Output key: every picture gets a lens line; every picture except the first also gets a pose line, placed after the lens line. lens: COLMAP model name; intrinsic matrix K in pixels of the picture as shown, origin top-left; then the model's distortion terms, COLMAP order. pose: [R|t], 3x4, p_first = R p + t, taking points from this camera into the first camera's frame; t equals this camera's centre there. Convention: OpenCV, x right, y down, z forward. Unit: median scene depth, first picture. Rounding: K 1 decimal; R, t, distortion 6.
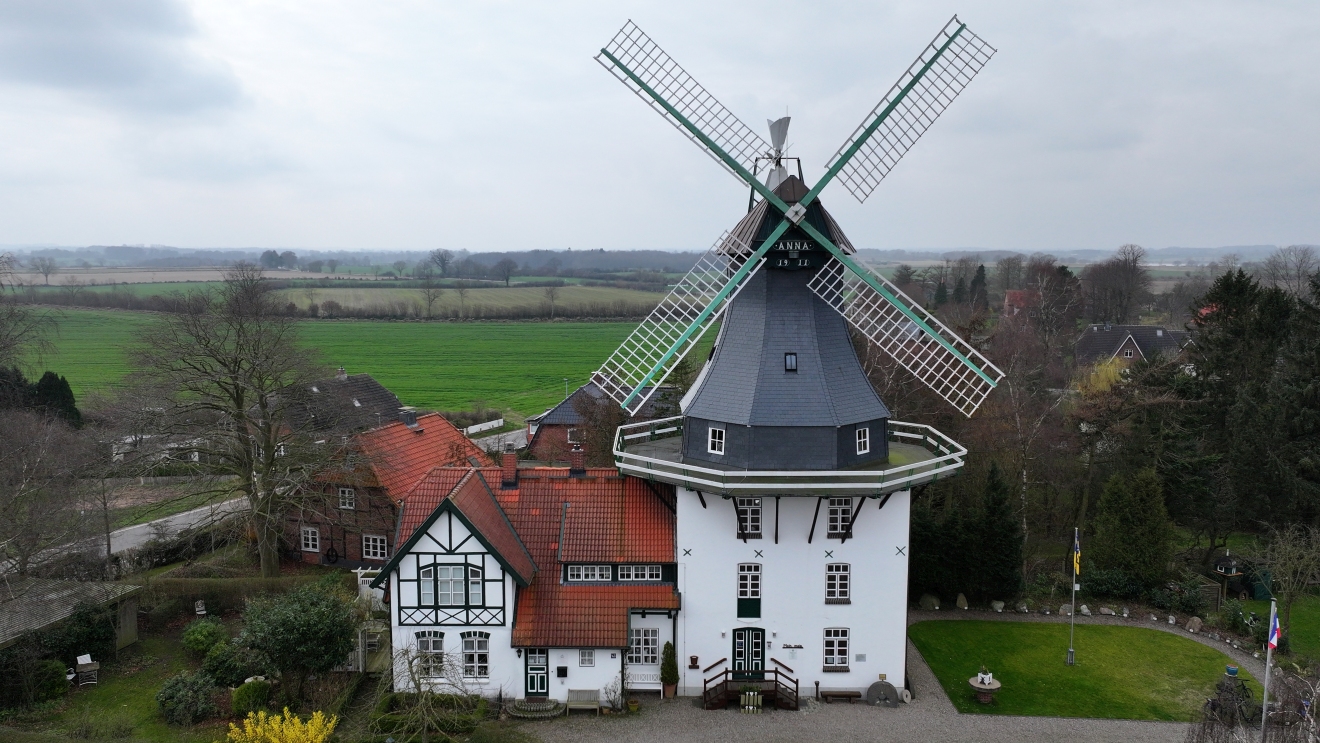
lens RADIAL K [[1049.1, 0, 660.0], [0, 1049.1, 371.5], [0, 0, 1]] dist [0.006811, 0.000495]
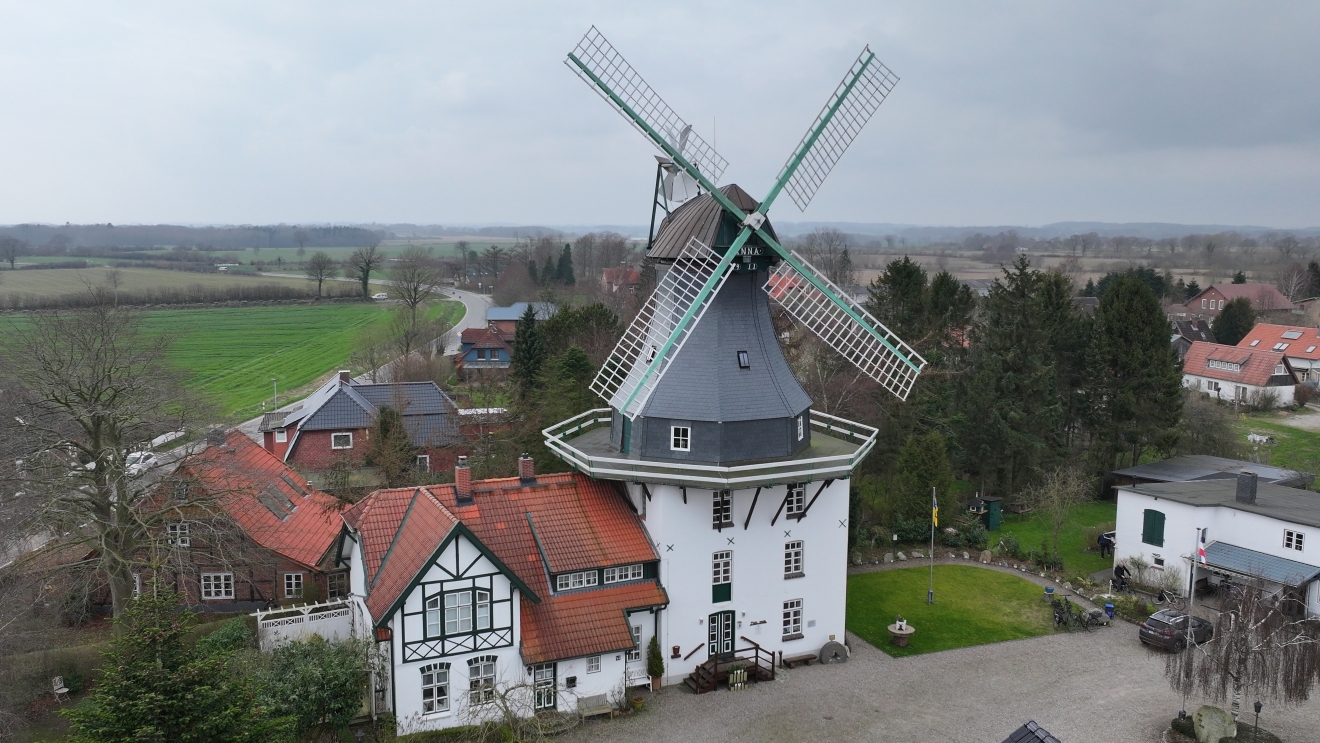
lens RADIAL K [[1049.1, 0, 660.0], [0, 1049.1, 371.5], [0, 0, 1]] dist [0.006811, 0.000495]
pose [[0.913995, -0.053580, 0.402171, -0.391759], [0.044551, 0.998502, 0.031779, -0.035375], [-0.403271, -0.011128, 0.915013, 0.056326]]
